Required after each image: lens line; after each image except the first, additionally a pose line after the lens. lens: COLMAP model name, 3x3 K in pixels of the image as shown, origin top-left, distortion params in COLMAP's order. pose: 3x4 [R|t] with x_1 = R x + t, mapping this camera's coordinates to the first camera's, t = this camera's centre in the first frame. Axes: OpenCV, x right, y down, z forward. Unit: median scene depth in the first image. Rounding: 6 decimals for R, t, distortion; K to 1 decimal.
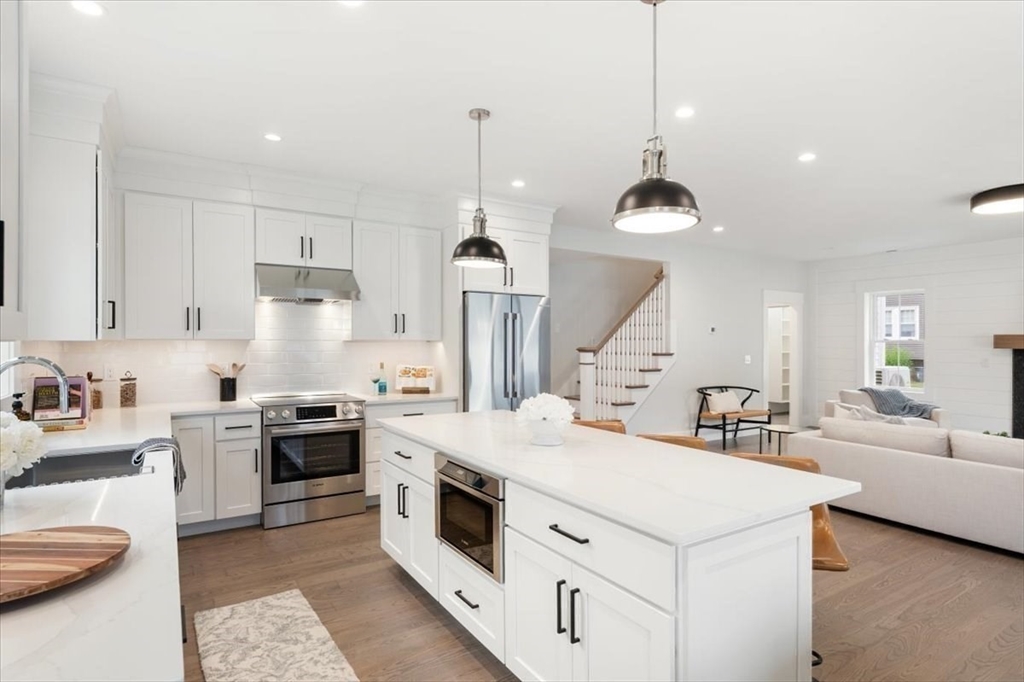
lens RADIAL K [[535.0, 0, 512.0], [0, 535.0, 341.0], [0, 0, 1]] dist [-0.002056, -0.000436]
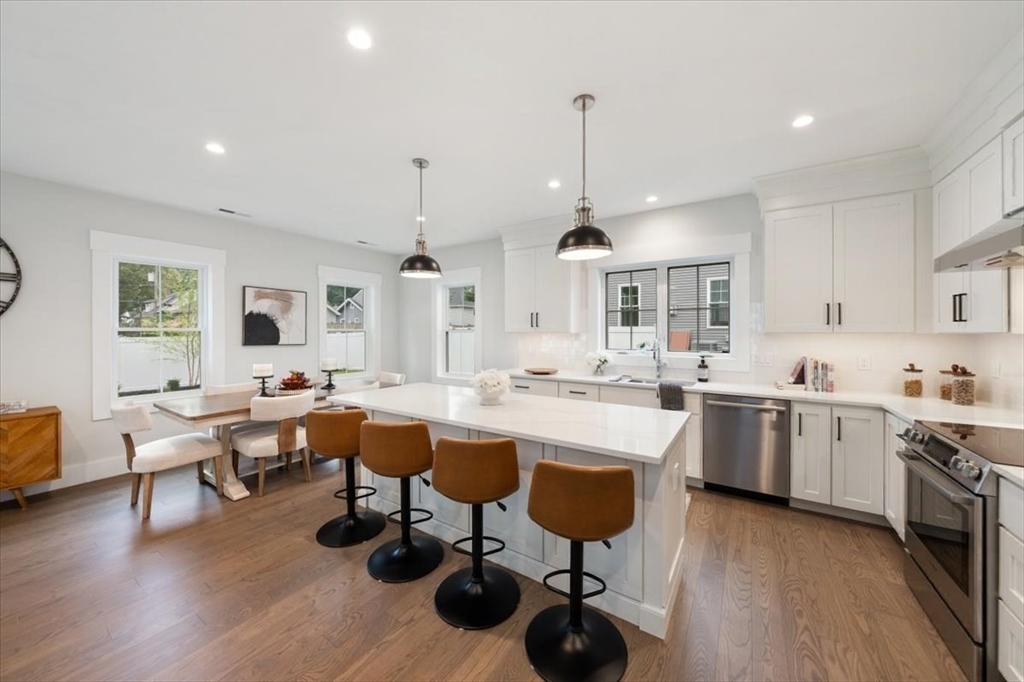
lens RADIAL K [[354.6, 0, 512.0], [0, 354.6, 341.0], [0, 0, 1]] dist [0.001435, 0.000034]
pose [[-0.911565, 0.010866, -0.411013, 0.263680], [0.000059, 0.999654, 0.026297, -0.004647], [0.411156, 0.023947, -0.911250, 1.226247]]
